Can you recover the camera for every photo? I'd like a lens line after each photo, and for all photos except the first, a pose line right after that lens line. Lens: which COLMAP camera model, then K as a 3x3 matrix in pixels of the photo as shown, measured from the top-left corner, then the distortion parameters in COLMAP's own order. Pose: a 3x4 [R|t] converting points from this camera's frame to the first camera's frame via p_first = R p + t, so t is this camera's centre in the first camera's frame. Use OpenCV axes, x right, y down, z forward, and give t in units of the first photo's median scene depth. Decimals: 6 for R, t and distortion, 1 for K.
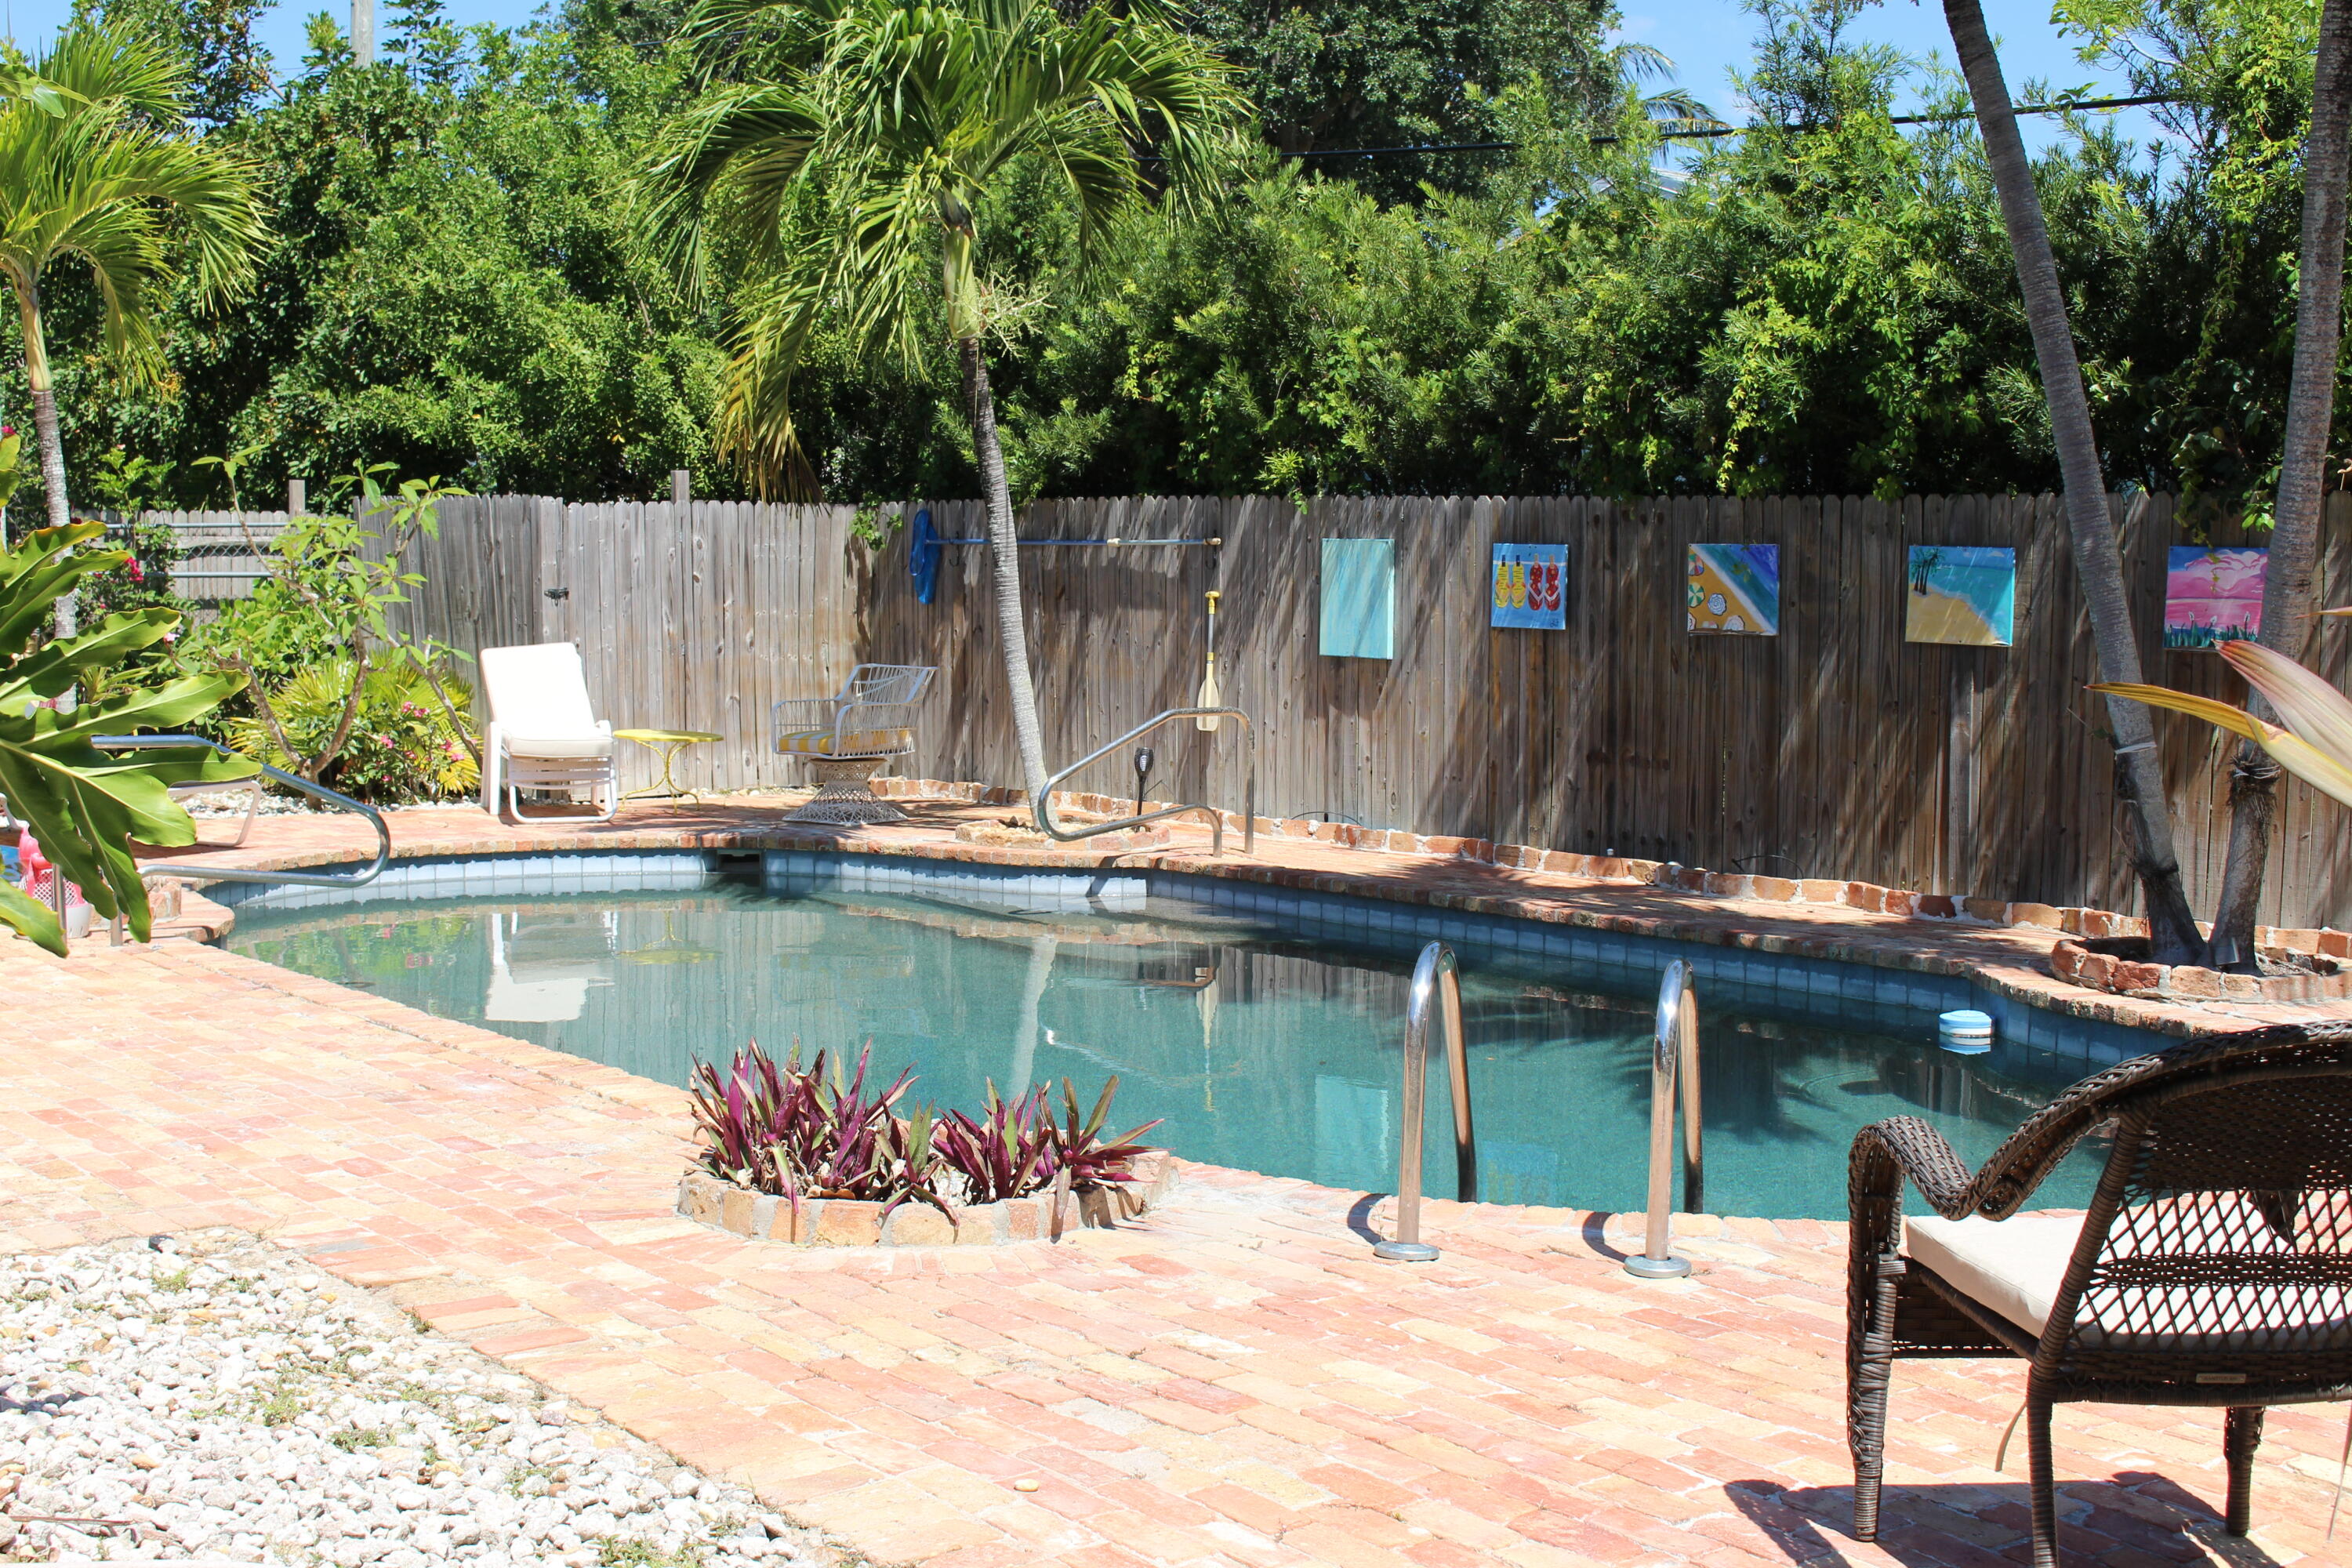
lens RADIAL K [[2908.1, 0, 1175.1], [0, 2908.1, 785.6], [0, 0, 1]] dist [-0.085031, 0.000000]
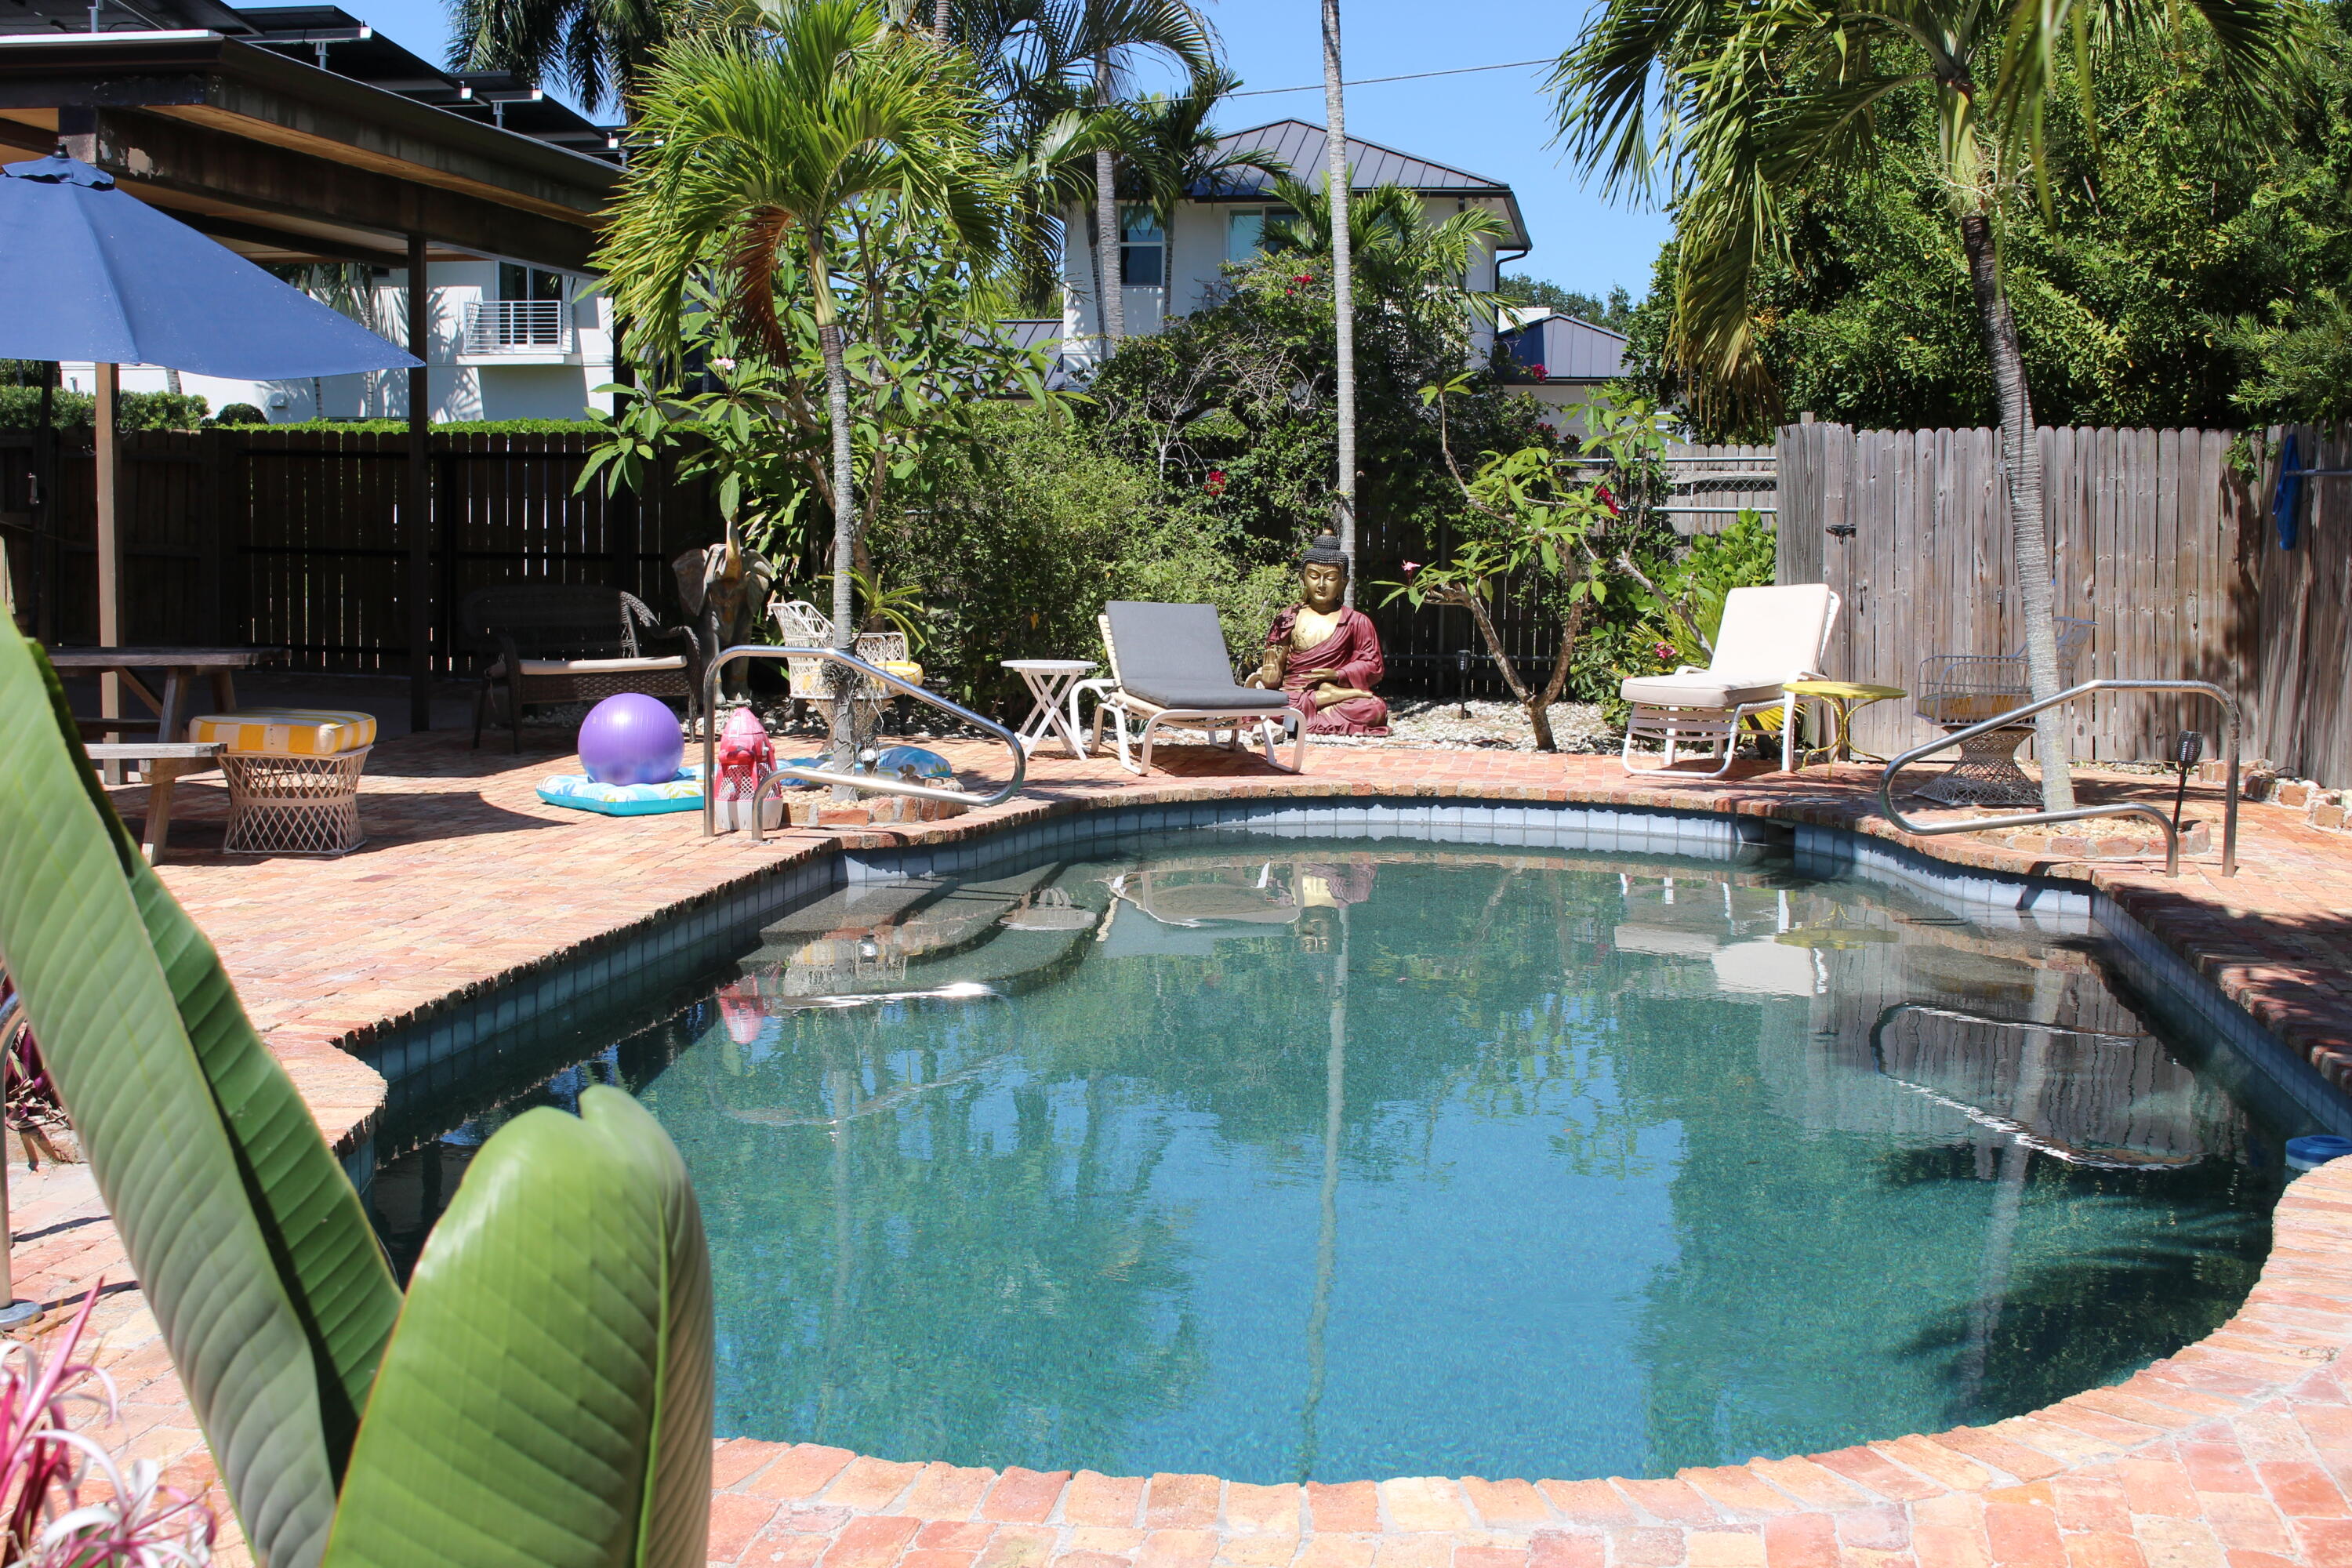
lens RADIAL K [[2908.1, 0, 1172.0], [0, 2908.1, 784.1], [0, 0, 1]] dist [-0.085031, 0.000000]
pose [[0.643054, 0.072645, -0.762367, 0.422236], [-0.060605, 0.997196, 0.043901, -0.016983], [0.763419, 0.017972, 0.645654, 0.308218]]
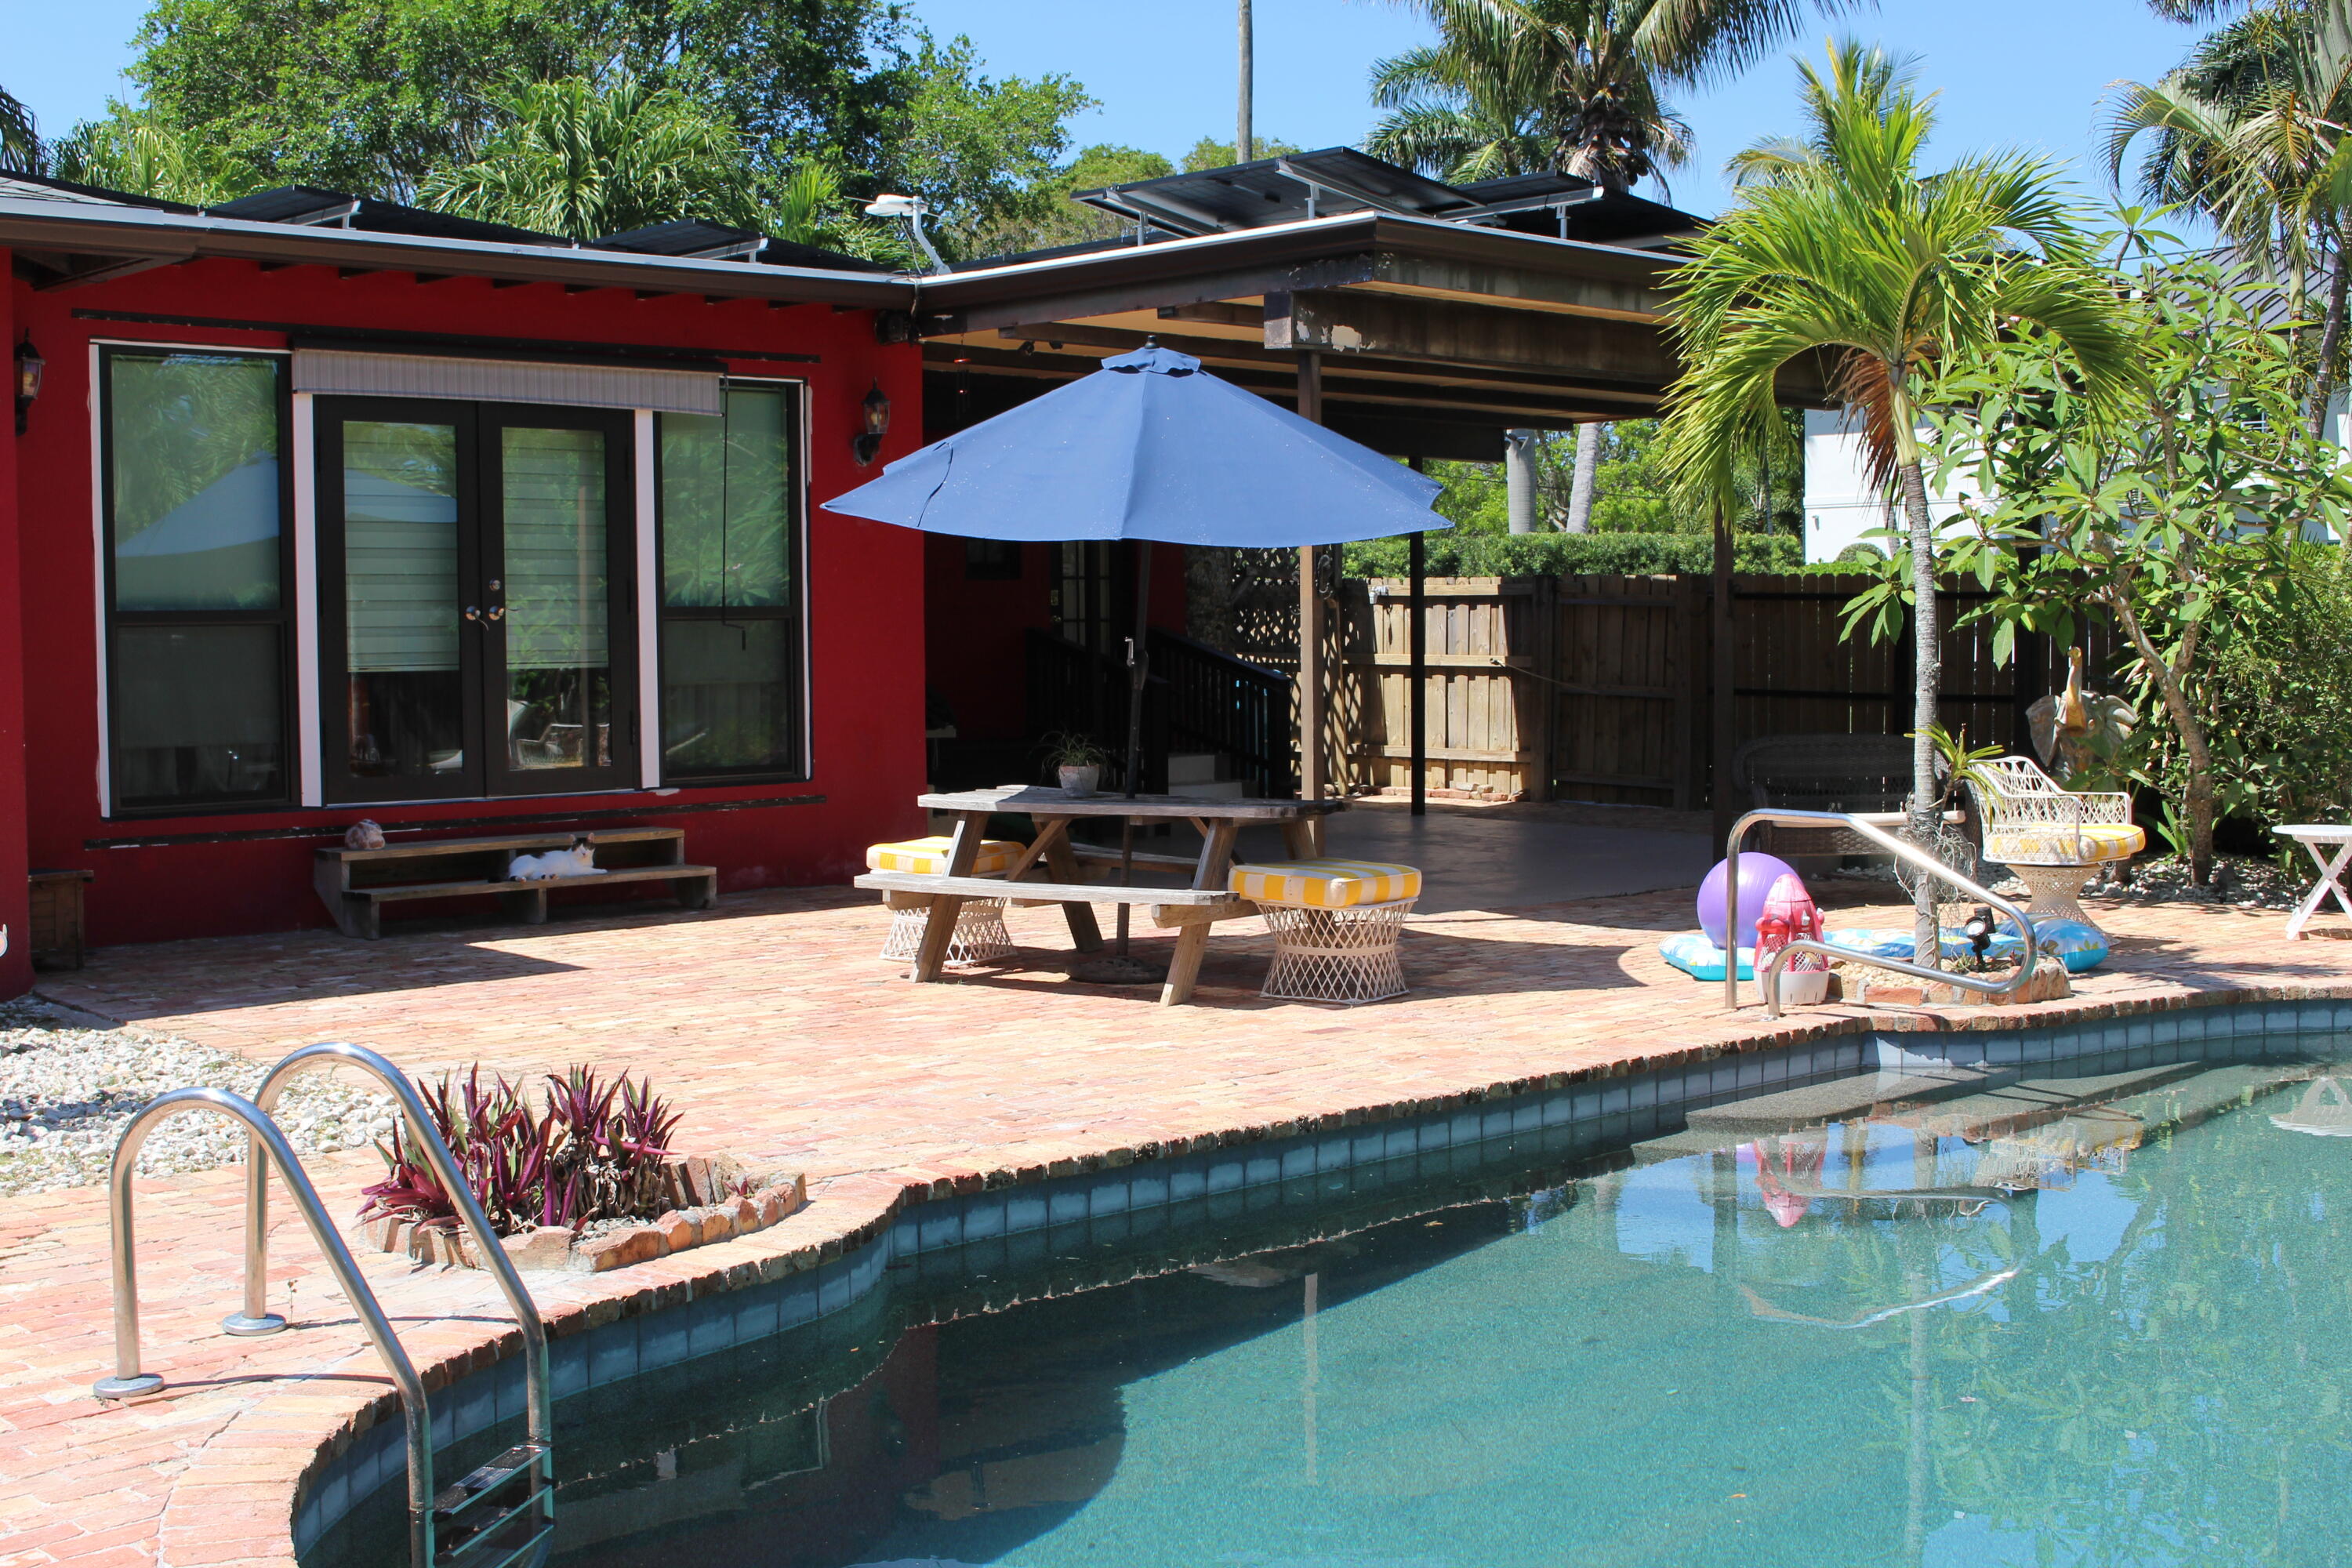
lens RADIAL K [[2908.1, 0, 1173.2], [0, 2908.1, 780.3], [0, 0, 1]] dist [-0.085031, 0.000000]
pose [[0.026837, 0.045476, -0.998605, 0.492760], [-0.062346, 0.997096, 0.043732, -0.046638], [0.997694, 0.061086, 0.029594, 0.582317]]
